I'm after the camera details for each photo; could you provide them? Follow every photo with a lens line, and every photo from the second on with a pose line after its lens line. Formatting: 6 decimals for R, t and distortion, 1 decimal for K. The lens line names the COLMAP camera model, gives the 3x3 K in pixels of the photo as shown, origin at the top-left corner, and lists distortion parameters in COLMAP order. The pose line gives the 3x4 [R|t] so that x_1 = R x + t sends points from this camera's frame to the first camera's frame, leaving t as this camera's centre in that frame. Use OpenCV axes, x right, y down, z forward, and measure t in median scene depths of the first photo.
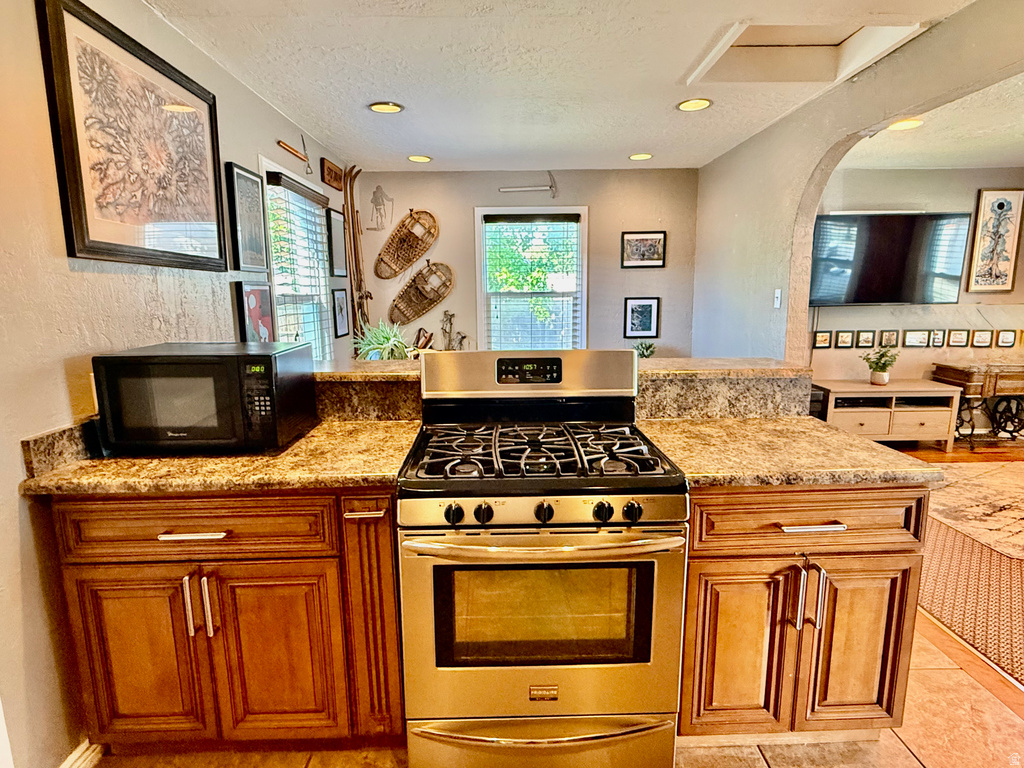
lens RADIAL K [[555.2, 0, 515.3], [0, 555.2, 385.2], [0, 0, 1]] dist [-0.004278, 0.001019]
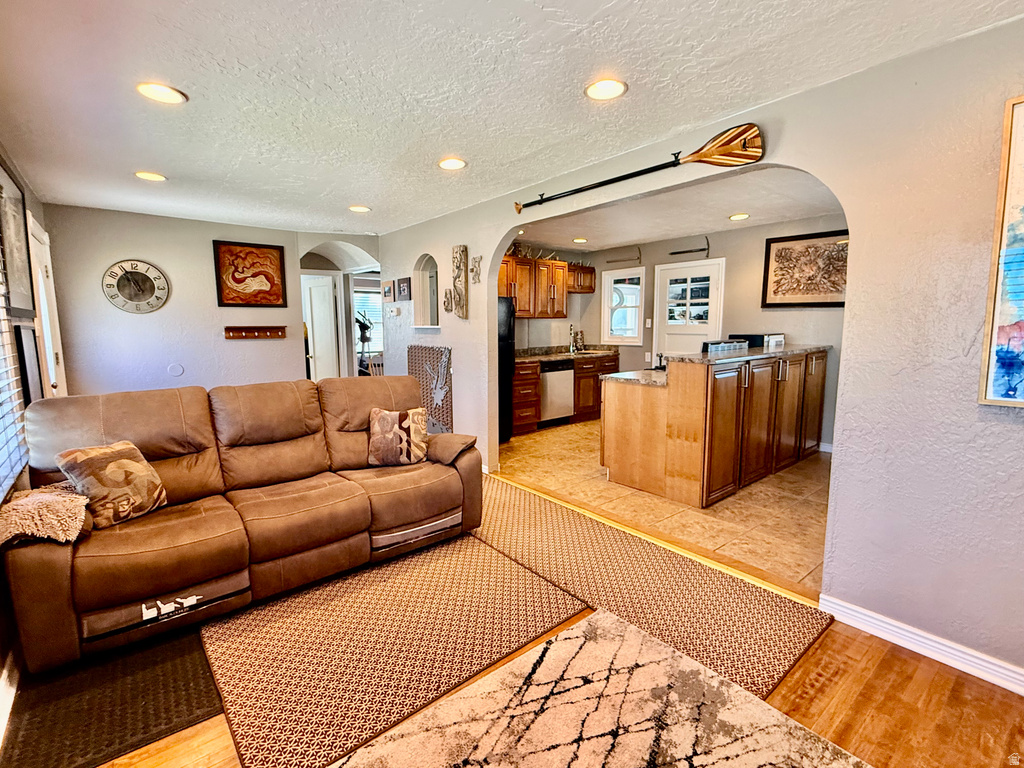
lens RADIAL K [[486.9, 0, 517.1], [0, 486.9, 384.3], [0, 0, 1]] dist [0.009777, -0.002446]
pose [[-0.771793, 0.094103, -0.628872, 1.571932], [-0.093869, 0.961292, 0.259048, -0.259506], [0.628907, 0.258963, -0.733085, 1.498239]]
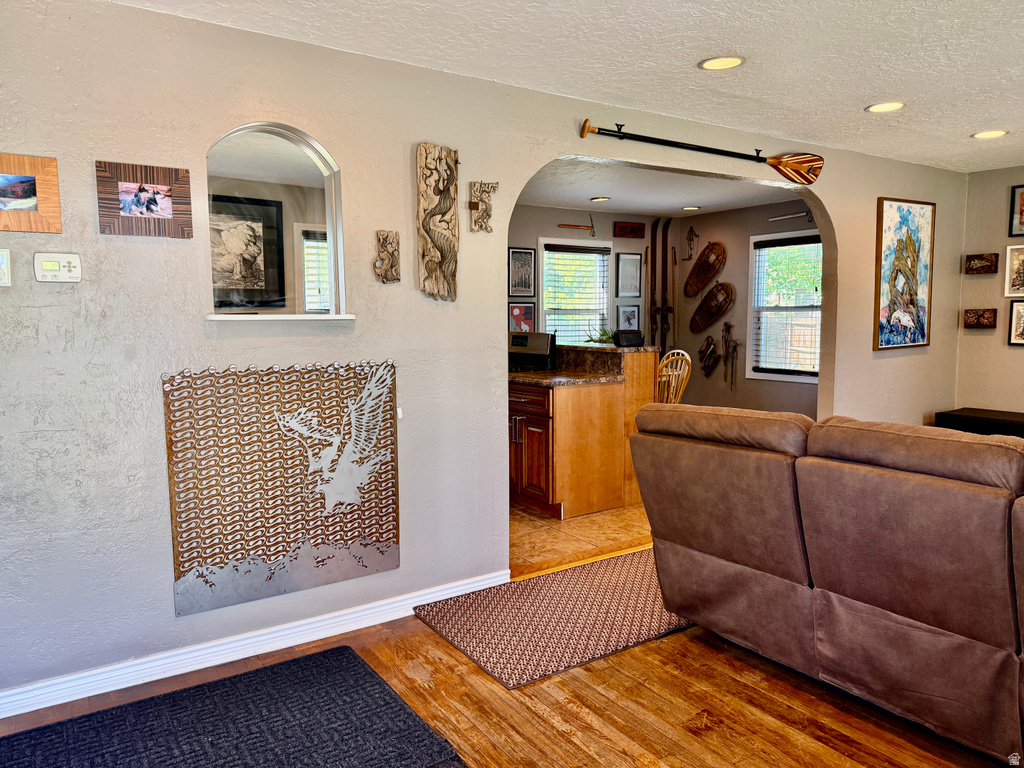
lens RADIAL K [[706.0, 0, 513.8], [0, 706.0, 392.2], [0, 0, 1]] dist [0.068032, -0.078883]
pose [[0.547389, 0.100215, -0.830856, 1.708994], [-0.141250, 0.989624, 0.026307, 0.076044], [0.824872, 0.102958, 0.555865, -0.421895]]
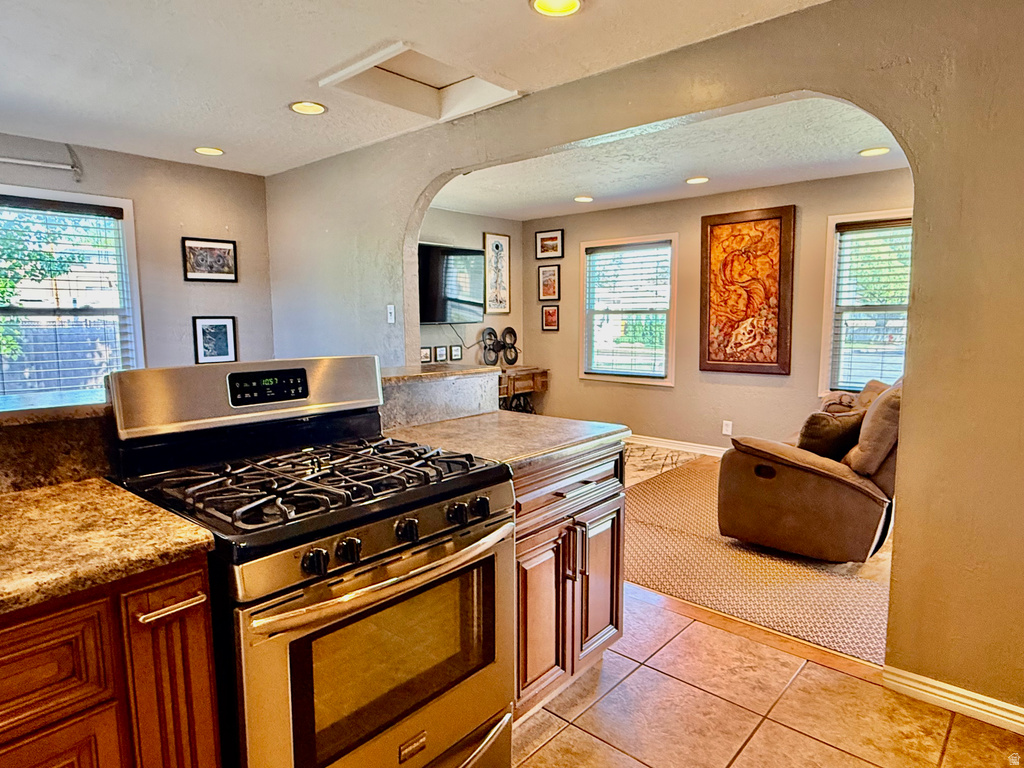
lens RADIAL K [[598.1, 0, 505.0], [0, 598.1, 386.8], [0, 0, 1]] dist [0.000171, -0.000297]
pose [[0.682056, -0.079101, 0.727010, -0.259206], [0.121629, 0.992557, -0.006114, 0.014829], [-0.721115, 0.092596, 0.686600, 0.115919]]
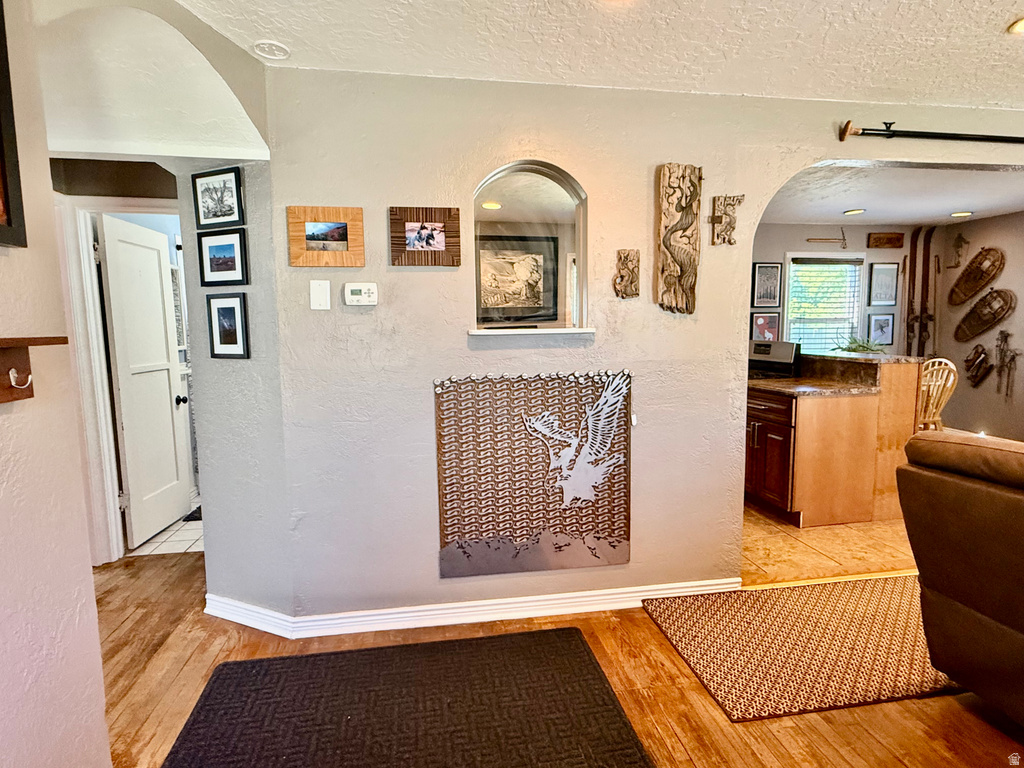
lens RADIAL K [[539.5, 0, 509.1], [0, 539.5, 385.2], [0, 0, 1]] dist [-0.000474, -0.006042]
pose [[0.147916, 0.117775, -0.981962, 1.534014], [-0.153569, 0.983577, 0.094836, 0.051429], [0.977004, 0.136771, 0.163573, -0.305489]]
